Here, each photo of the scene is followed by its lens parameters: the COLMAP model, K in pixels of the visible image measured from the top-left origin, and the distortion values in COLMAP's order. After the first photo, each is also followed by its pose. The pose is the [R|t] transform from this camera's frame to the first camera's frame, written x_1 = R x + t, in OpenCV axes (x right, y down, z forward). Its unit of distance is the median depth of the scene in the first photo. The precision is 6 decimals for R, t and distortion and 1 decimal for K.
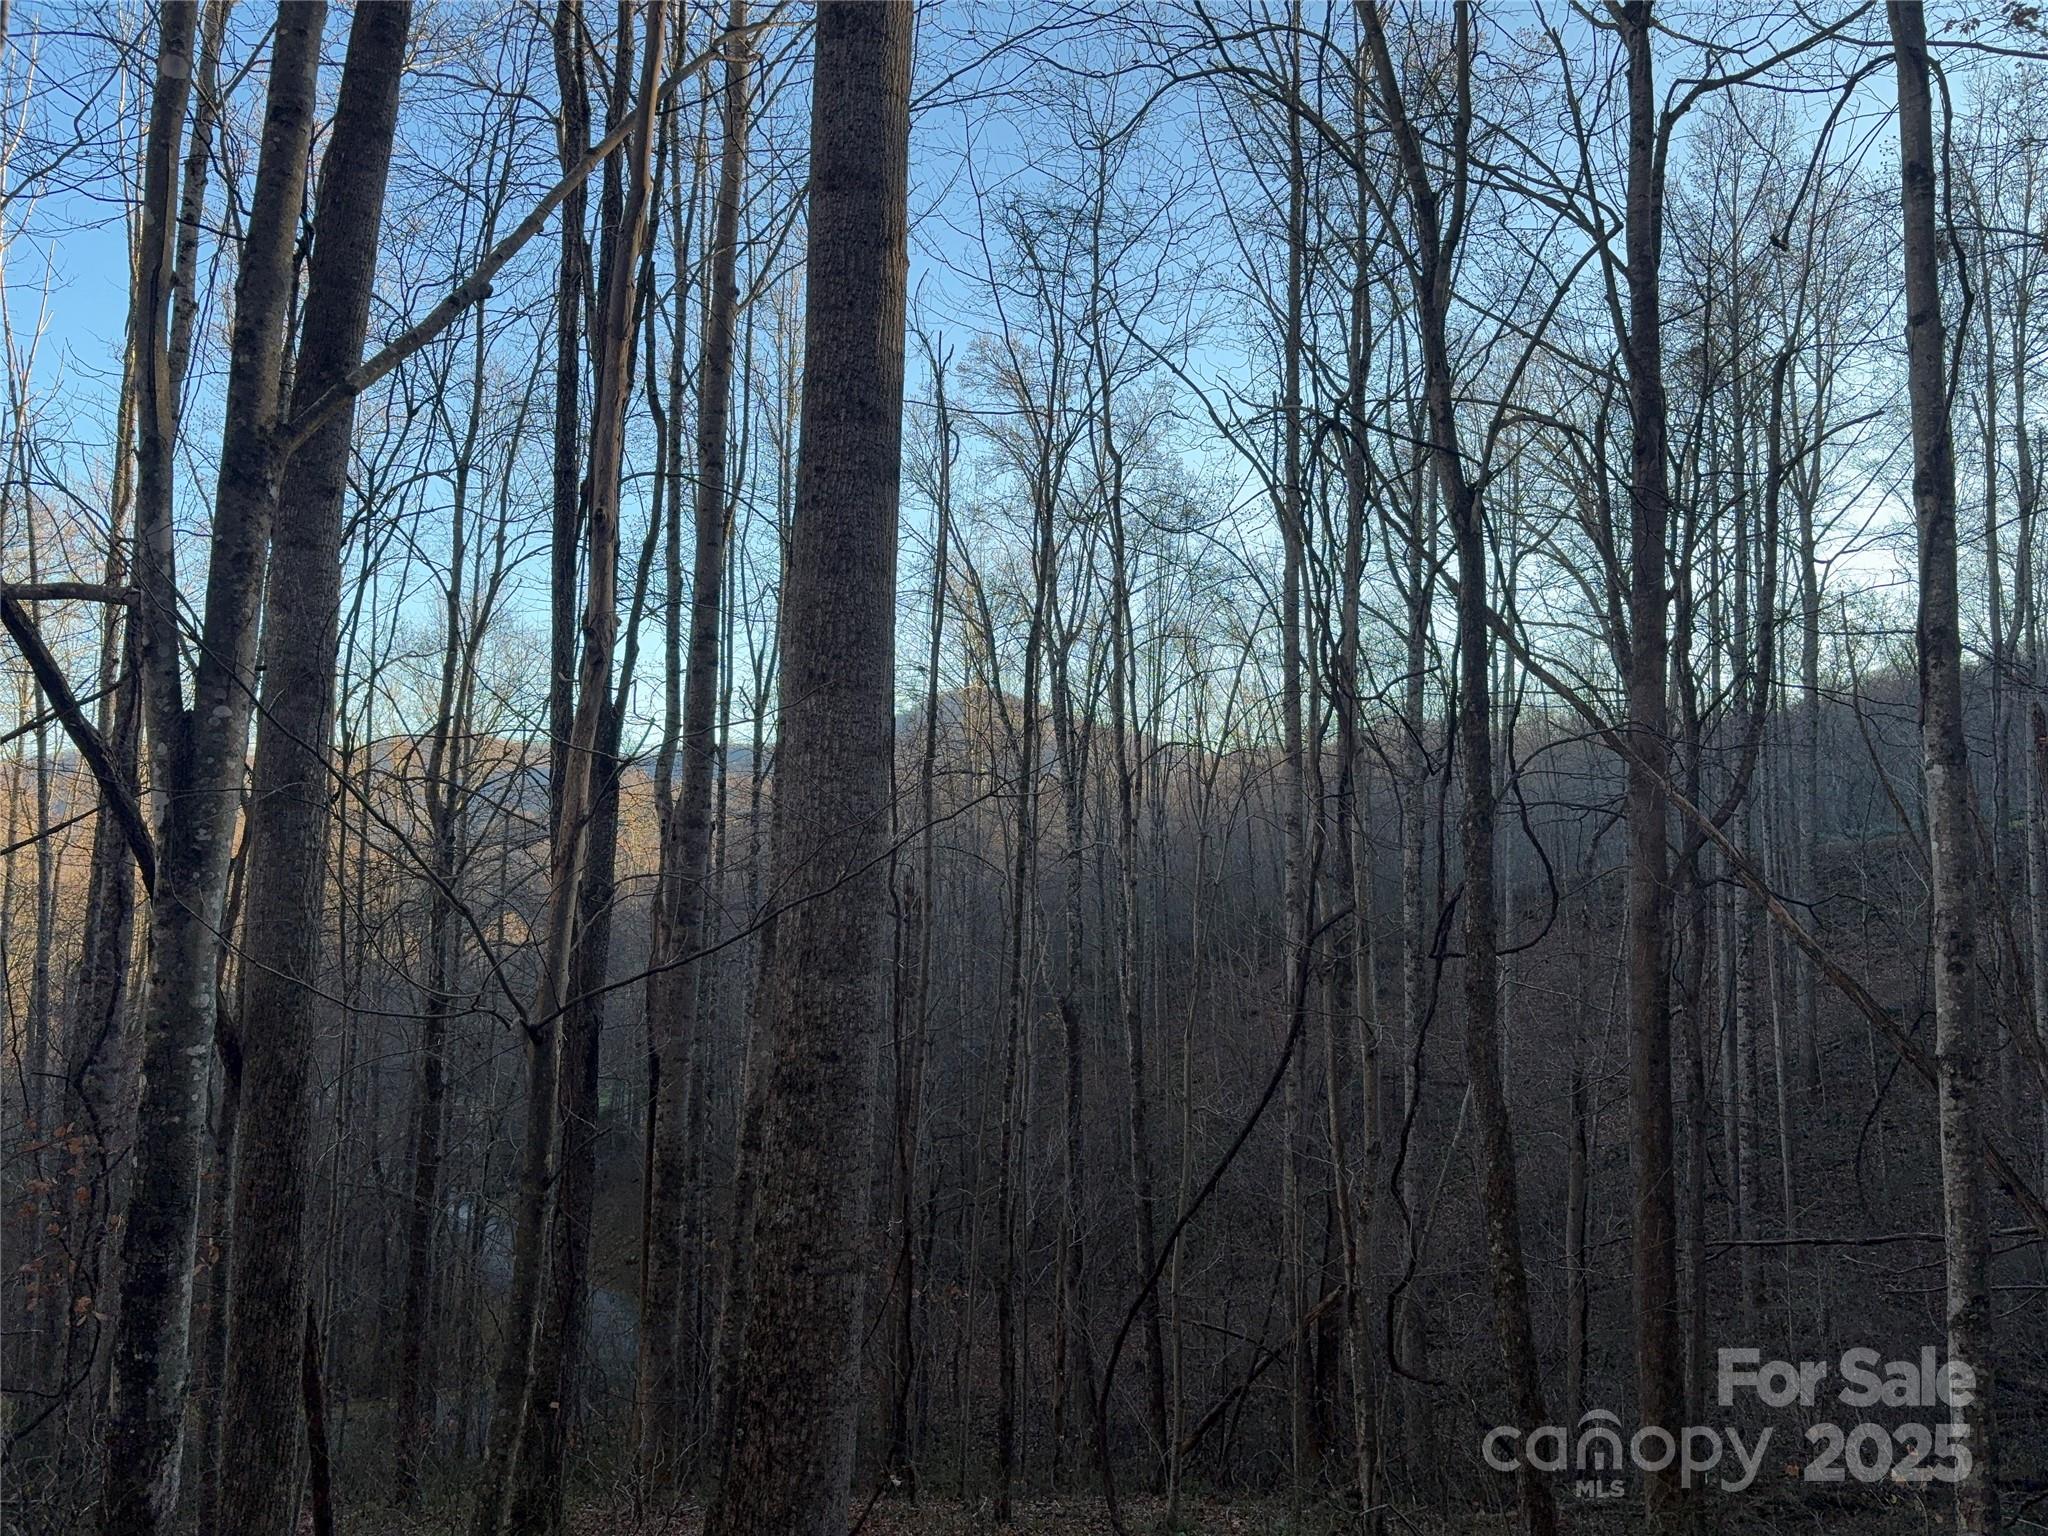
lens RADIAL K [[1430.6, 0, 1015.4], [0, 1430.6, 875.5], [0, 0, 1]] dist [0.036293, -0.029506]
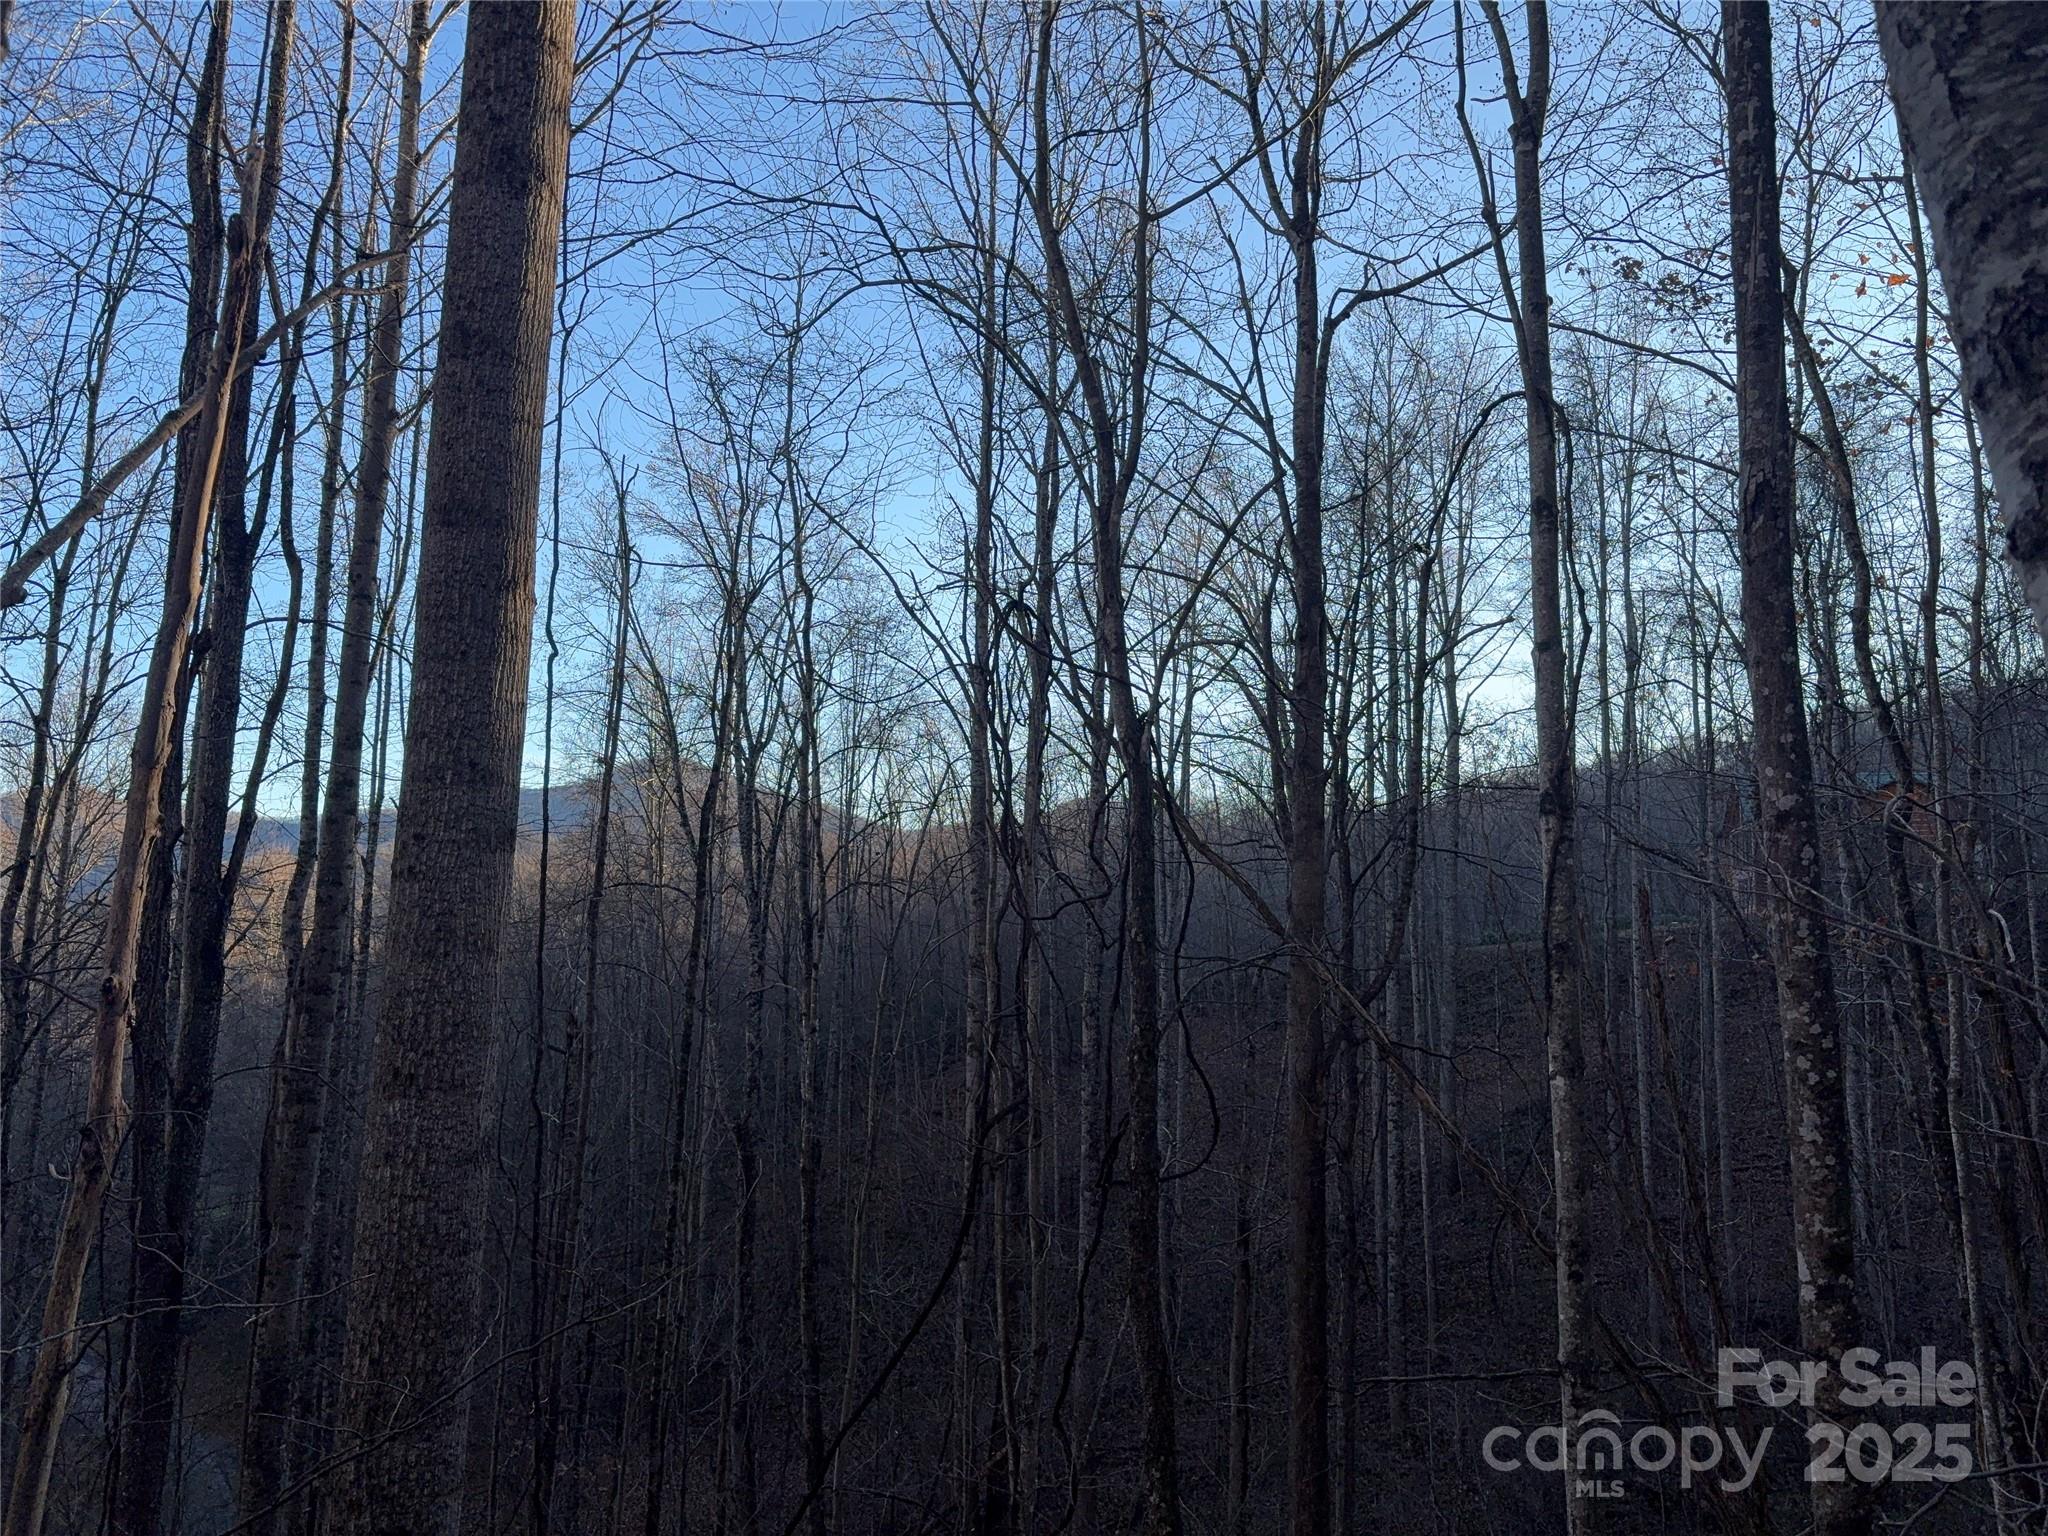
lens RADIAL K [[1423.9, 0, 986.4], [0, 1423.9, 809.9], [0, 0, 1]] dist [0.011262, 0.005705]
pose [[0.982301, 0.030002, 0.184890, 0.018227], [-0.021710, 0.998673, -0.046709, -0.109467], [-0.186046, 0.041869, 0.981649, 0.029568]]
